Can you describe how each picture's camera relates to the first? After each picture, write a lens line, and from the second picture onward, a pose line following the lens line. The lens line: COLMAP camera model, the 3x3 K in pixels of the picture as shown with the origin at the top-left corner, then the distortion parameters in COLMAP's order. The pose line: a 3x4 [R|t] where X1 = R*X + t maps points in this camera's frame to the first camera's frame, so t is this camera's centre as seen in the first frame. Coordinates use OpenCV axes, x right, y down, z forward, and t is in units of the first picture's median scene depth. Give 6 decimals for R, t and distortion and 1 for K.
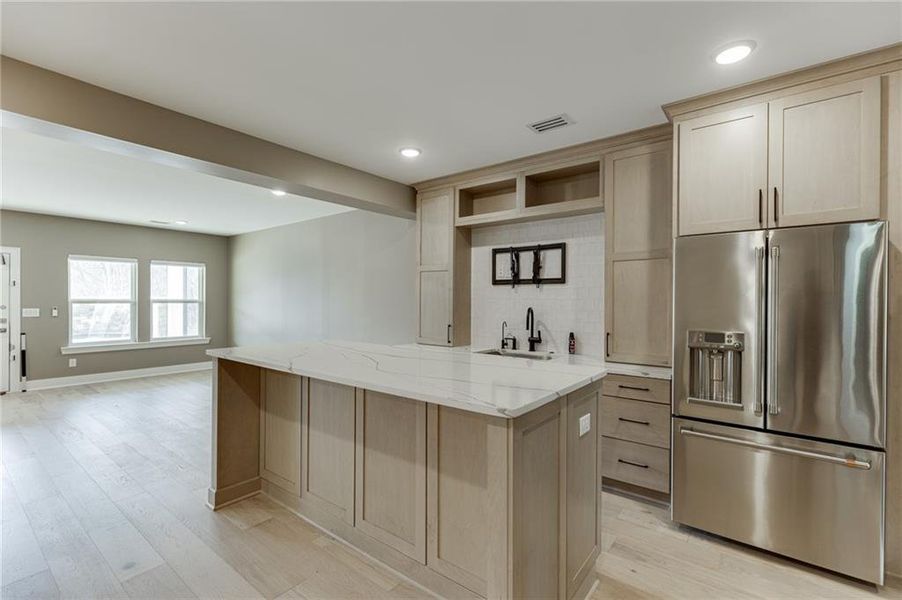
lens RADIAL K [[414.2, 0, 449.8], [0, 414.2, 303.2], [0, 0, 1]] dist [-0.001573, -0.000149]
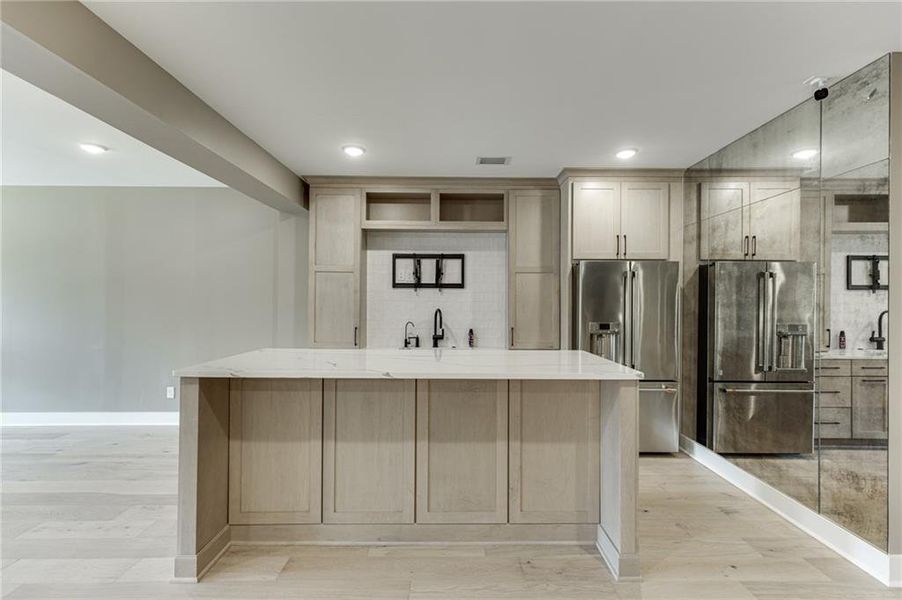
lens RADIAL K [[421.8, 0, 454.5], [0, 421.8, 302.0], [0, 0, 1]] dist [-0.002234, -0.000559]
pose [[0.772731, 0.000014, 0.634733, -0.508982], [0.002722, 0.999991, -0.003337, -0.004144], [-0.634727, 0.004306, 0.772724, 0.077361]]
